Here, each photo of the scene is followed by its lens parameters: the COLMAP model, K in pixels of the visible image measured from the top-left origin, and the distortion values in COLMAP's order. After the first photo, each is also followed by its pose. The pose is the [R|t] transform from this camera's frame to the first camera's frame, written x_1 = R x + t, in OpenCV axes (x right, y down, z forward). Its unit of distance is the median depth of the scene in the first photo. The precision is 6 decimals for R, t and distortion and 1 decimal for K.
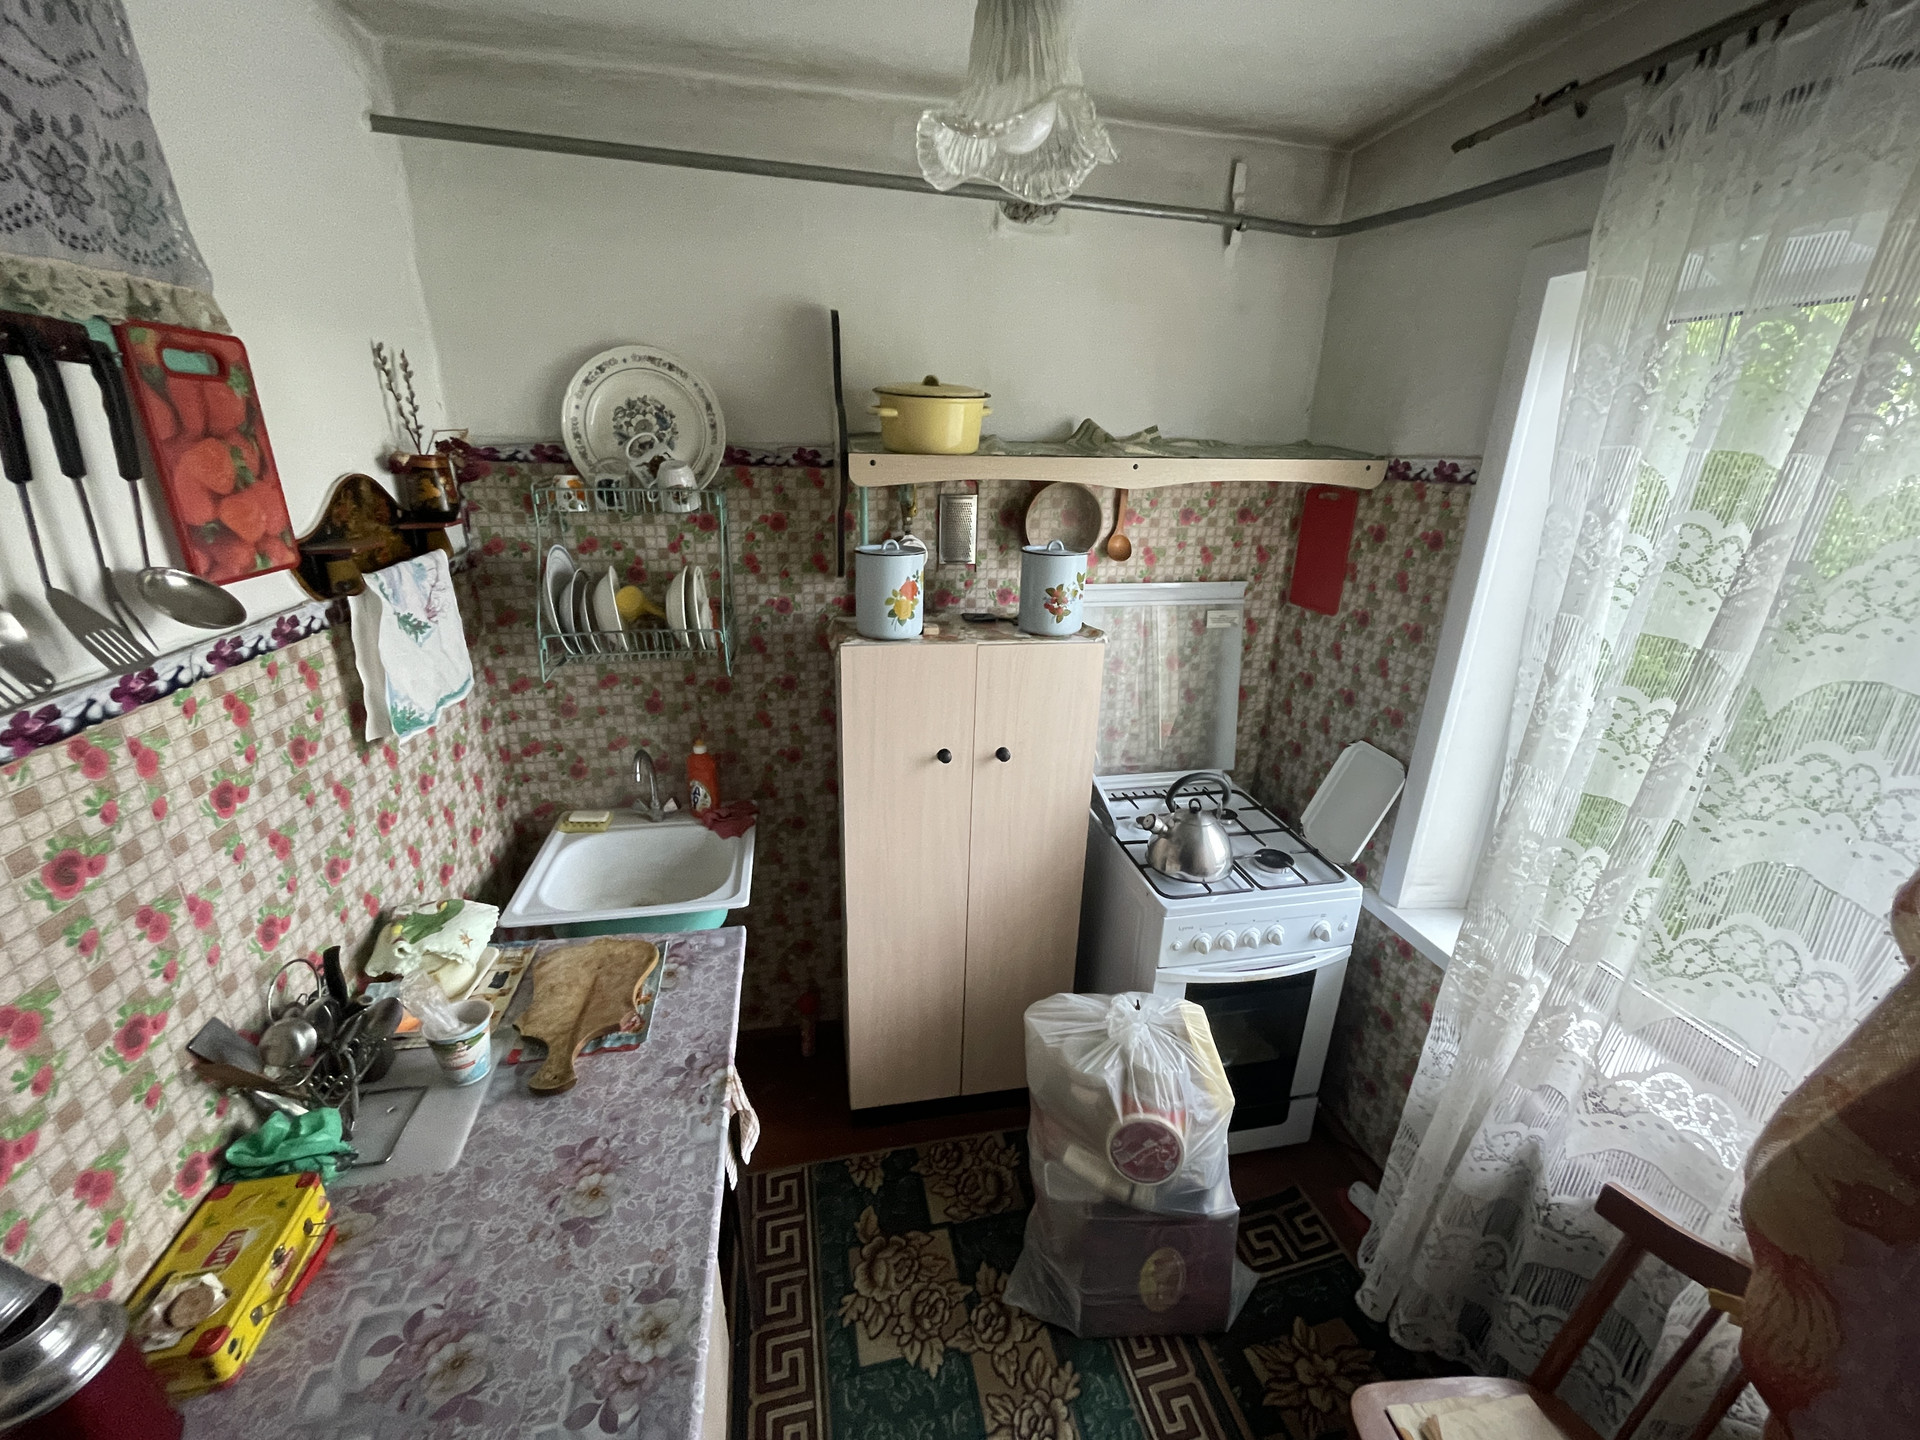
lens RADIAL K [[773.6, 0, 952.5], [0, 773.6, 722.0], [0, 0, 1]] dist [-0.000091, -0.000636]
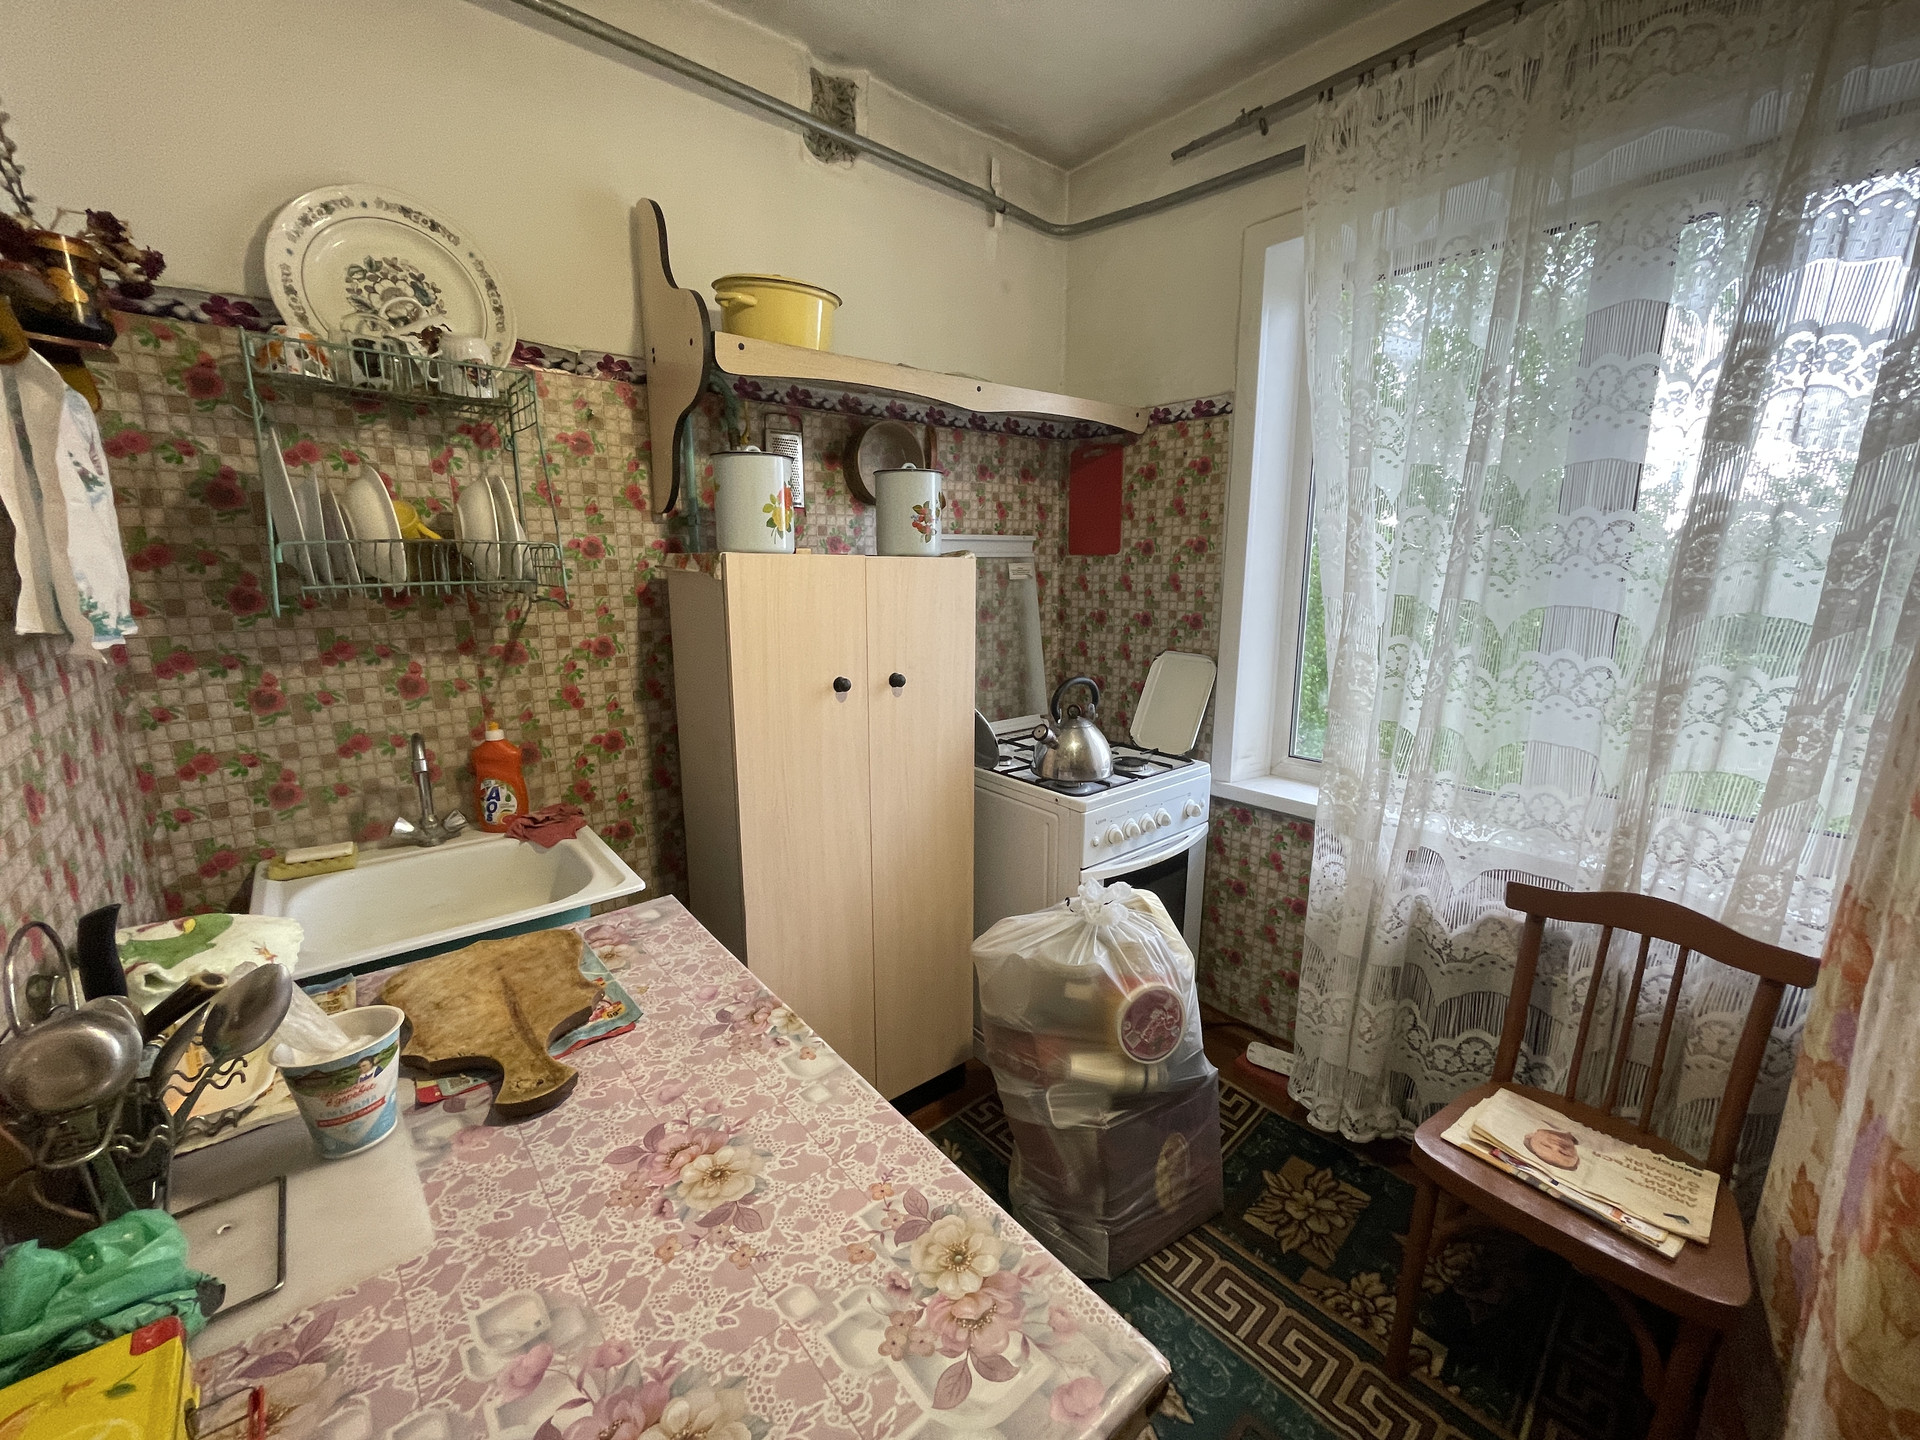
lens RADIAL K [[773.6, 0, 959.3], [0, 773.6, 715.4], [0, 0, 1]] dist [-0.000091, -0.000636]
pose [[0.880256, -0.117206, 0.459795, -0.294135], [0.179424, 0.979283, -0.093870, 0.180028], [-0.439267, 0.165128, 0.883050, 0.150350]]
